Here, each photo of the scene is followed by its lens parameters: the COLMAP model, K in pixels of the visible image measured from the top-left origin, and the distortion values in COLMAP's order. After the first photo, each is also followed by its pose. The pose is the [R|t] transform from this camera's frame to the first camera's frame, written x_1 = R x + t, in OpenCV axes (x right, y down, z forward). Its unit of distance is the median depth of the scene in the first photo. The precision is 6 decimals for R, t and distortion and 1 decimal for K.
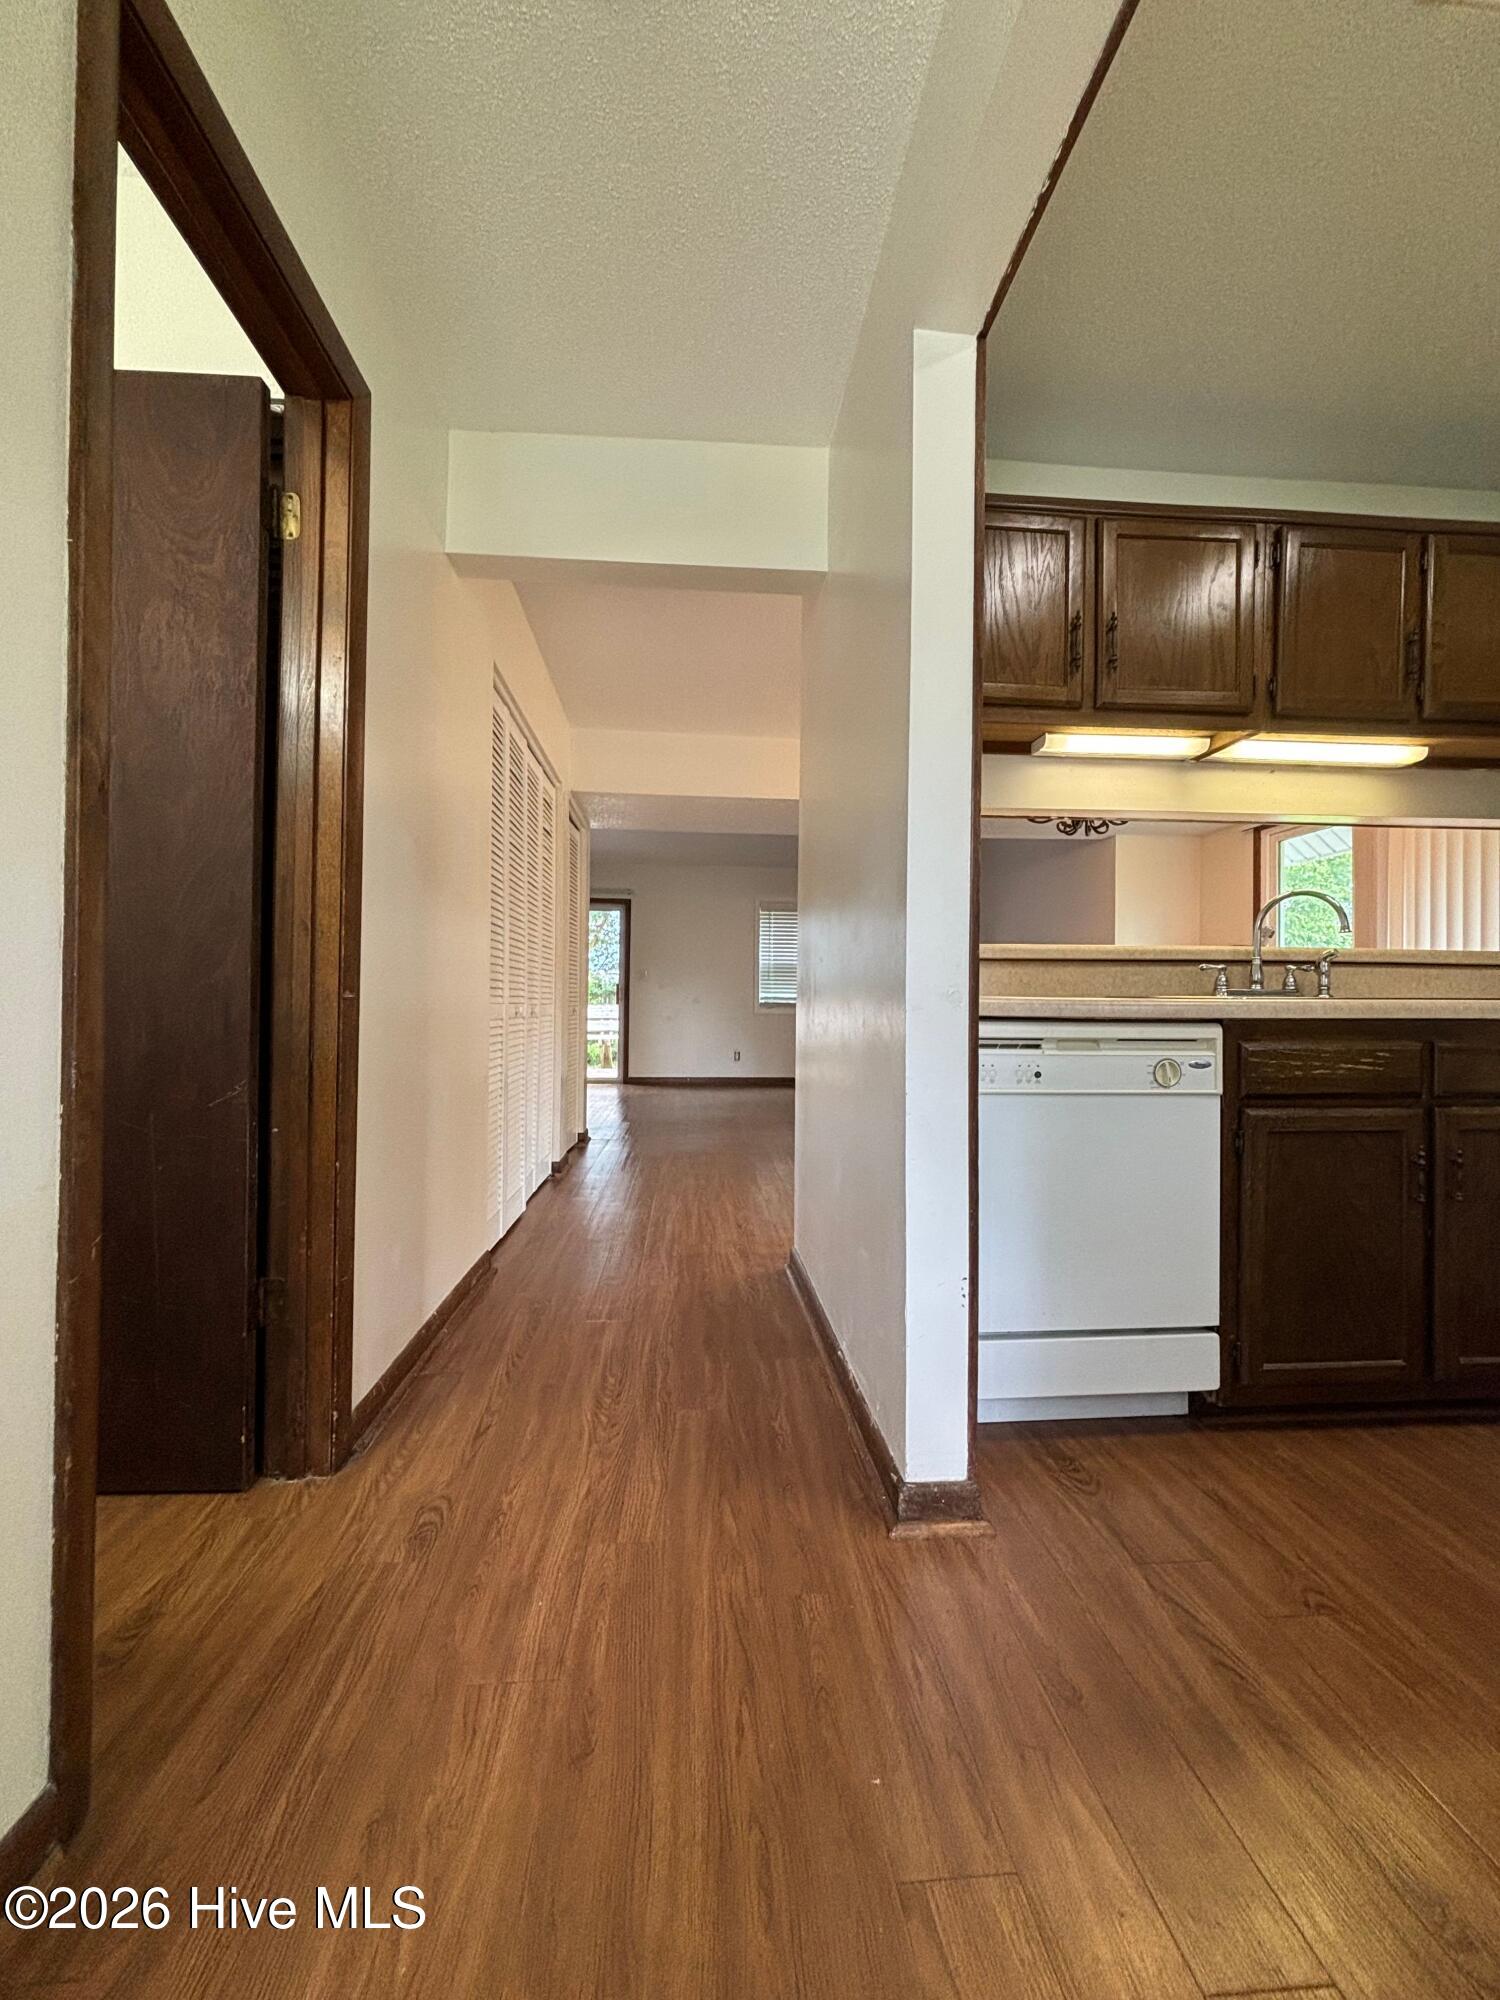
lens RADIAL K [[806.7, 0, 759.0], [0, 806.7, 1001.0], [0, 0, 1]] dist [0.000065, 0.000044]
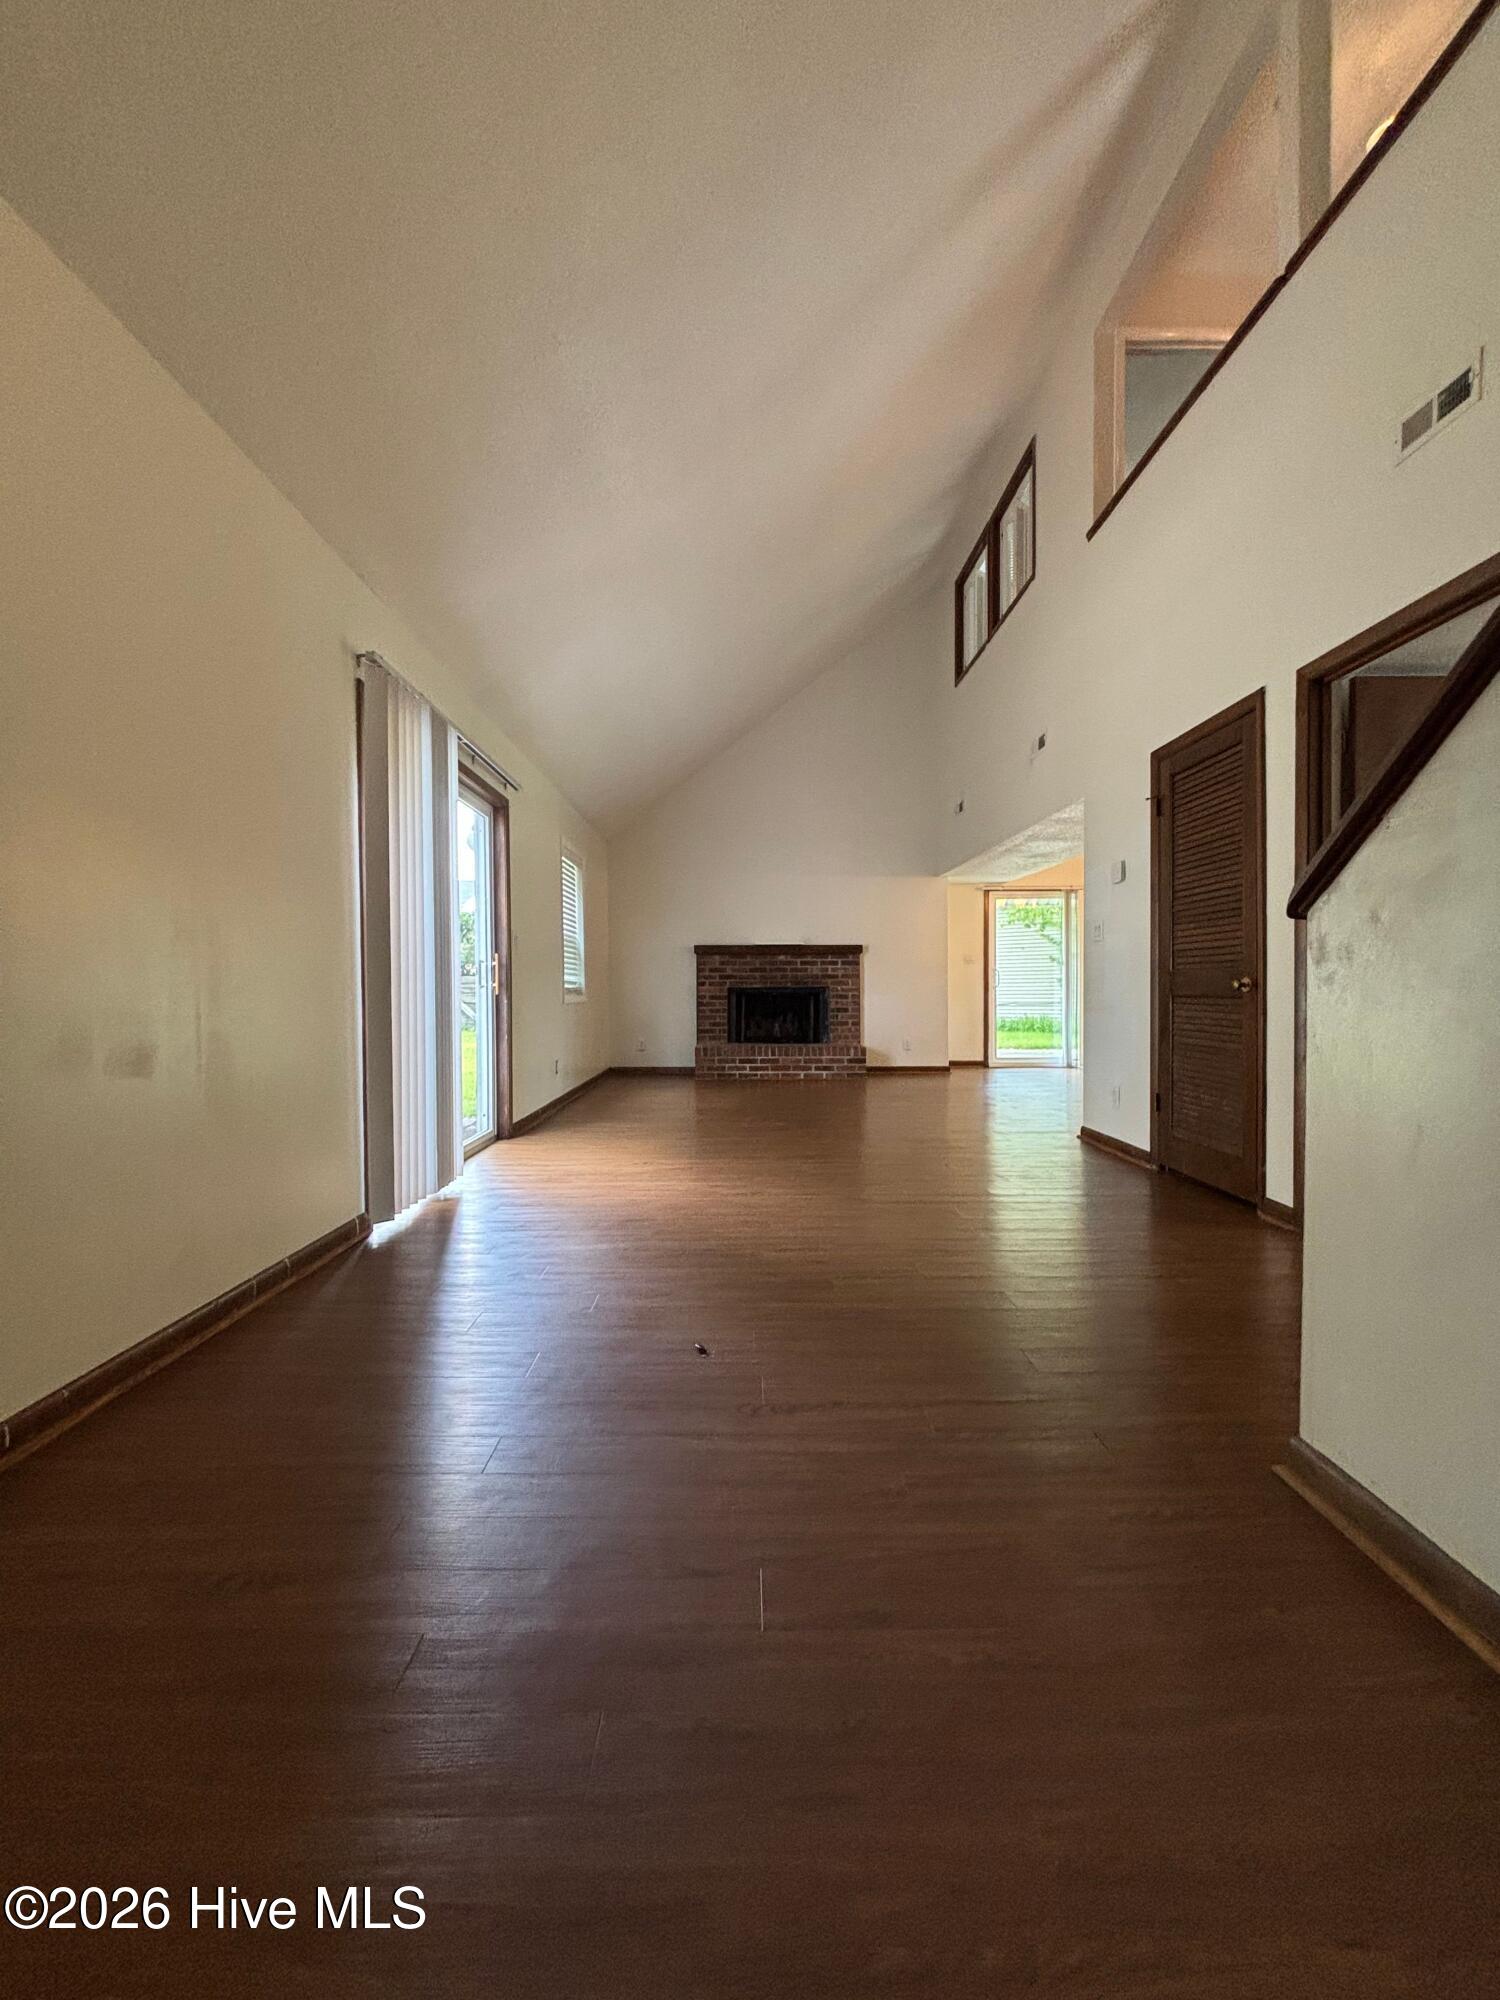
lens RADIAL K [[806.7, 0, 745.4], [0, 806.7, 997.6], [0, 0, 1]] dist [0.000065, 0.000044]
pose [[0.078058, -0.025655, 0.996619, -3.086081], [-0.001063, 0.999666, 0.025817, -0.038090], [-0.996948, -0.003074, 0.078004, 3.523814]]
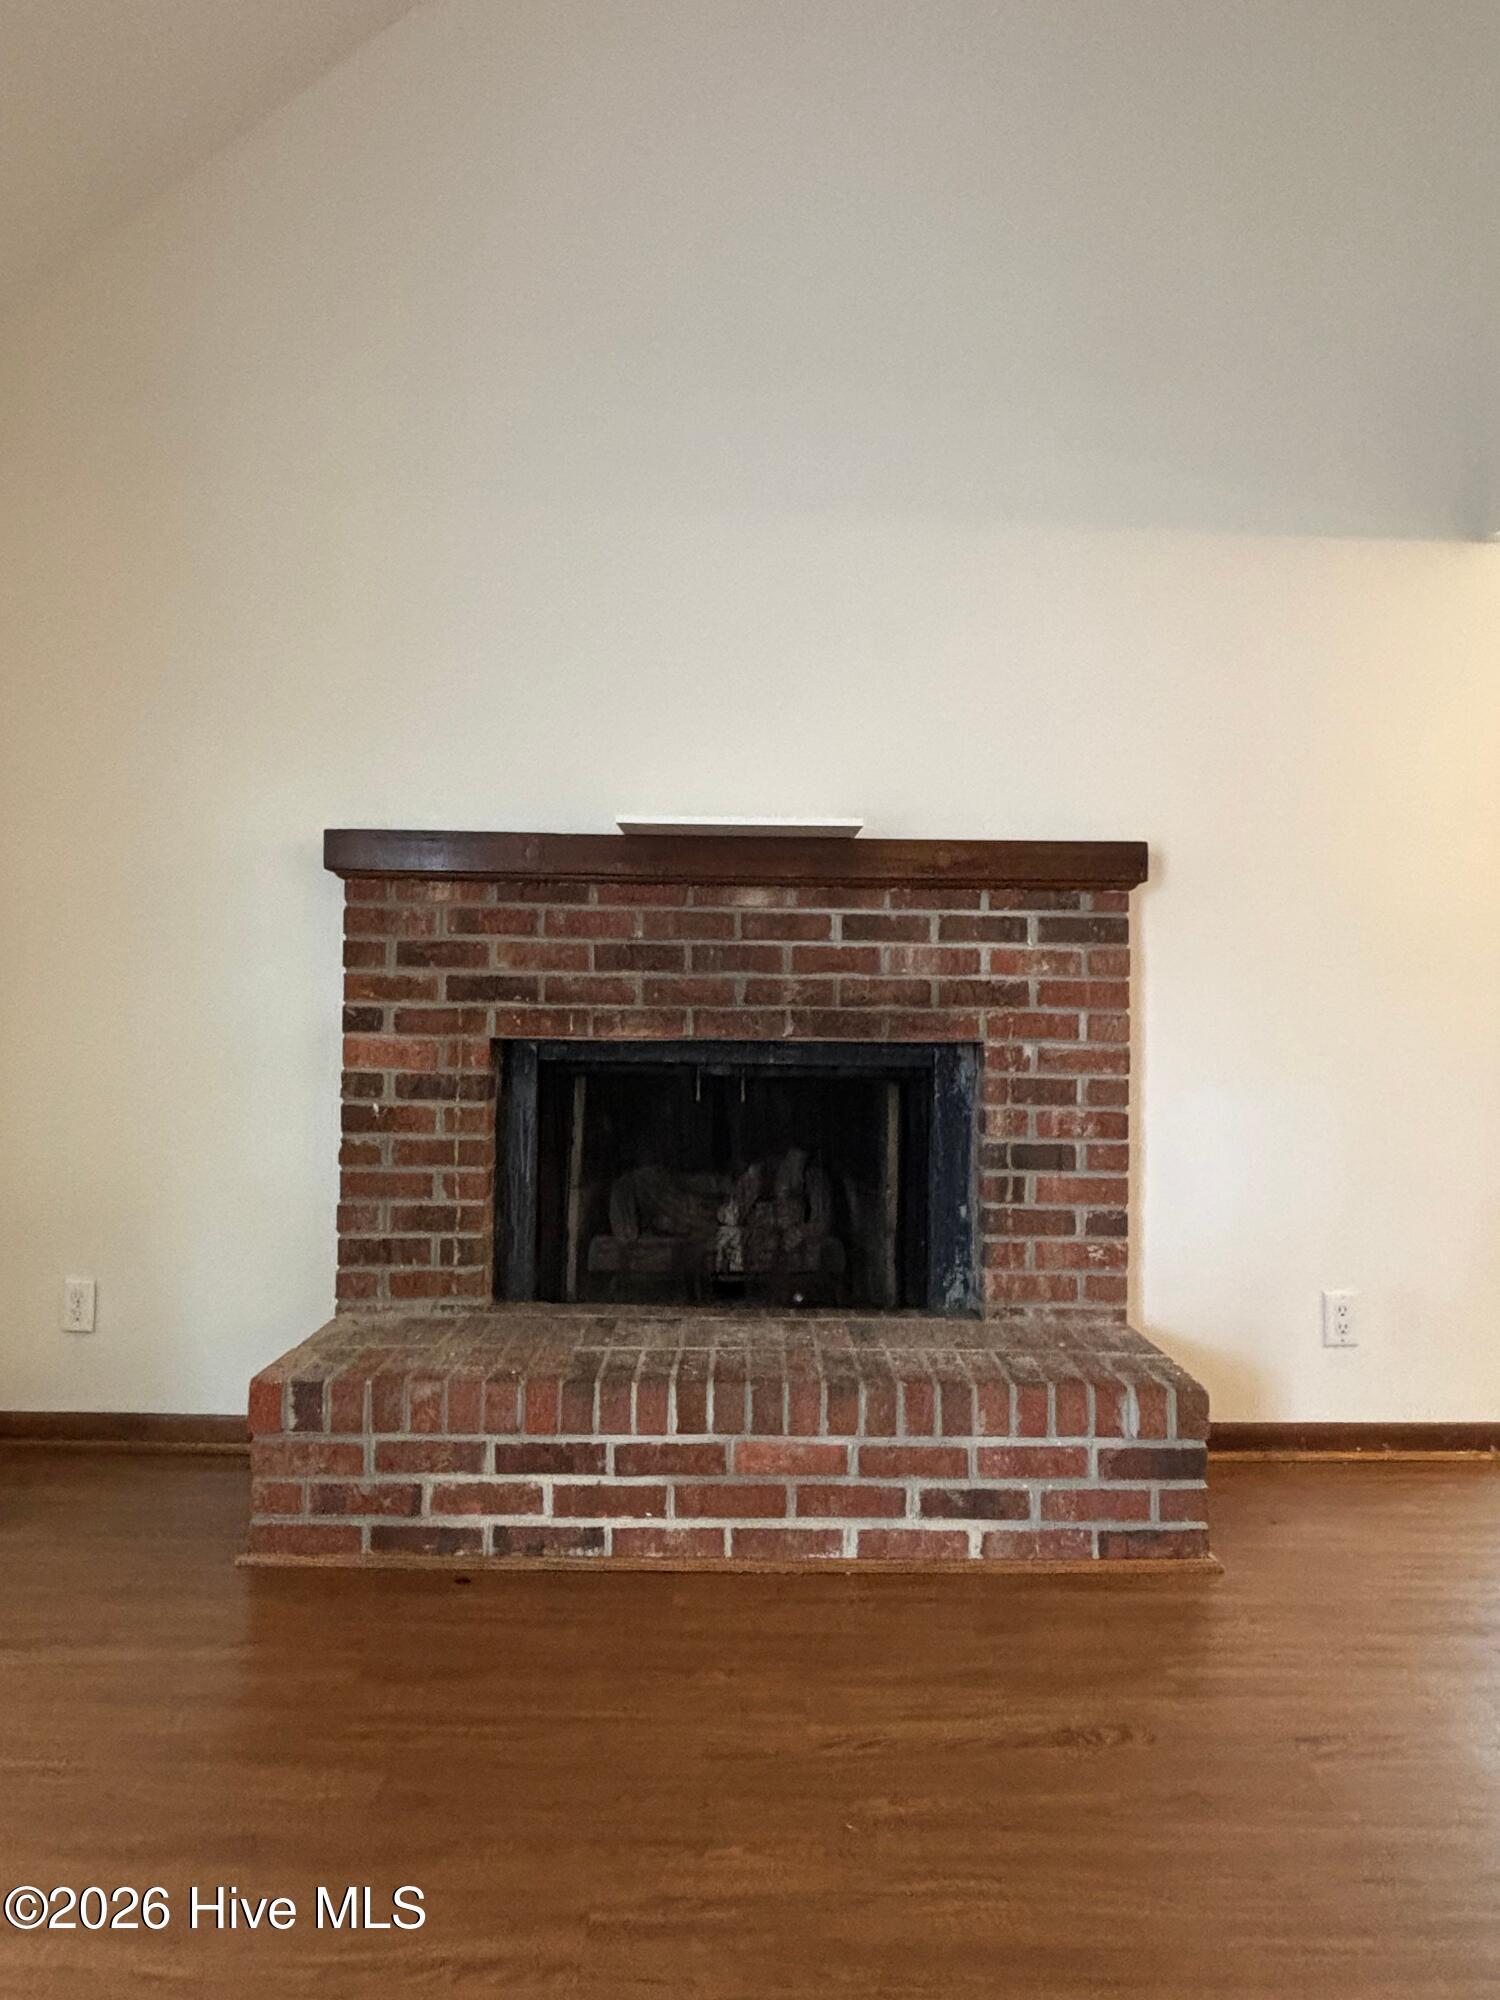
lens RADIAL K [[1148.7, 0, 754.3], [0, 1148.7, 997.7], [0, 0, 1]] dist [-0.001181, -0.000492]
pose [[0.067866, 0.005531, 0.997679, -0.147380], [-0.016148, 0.999860, -0.004444, -0.026707], [-0.997564, -0.015809, 0.067946, 3.577566]]
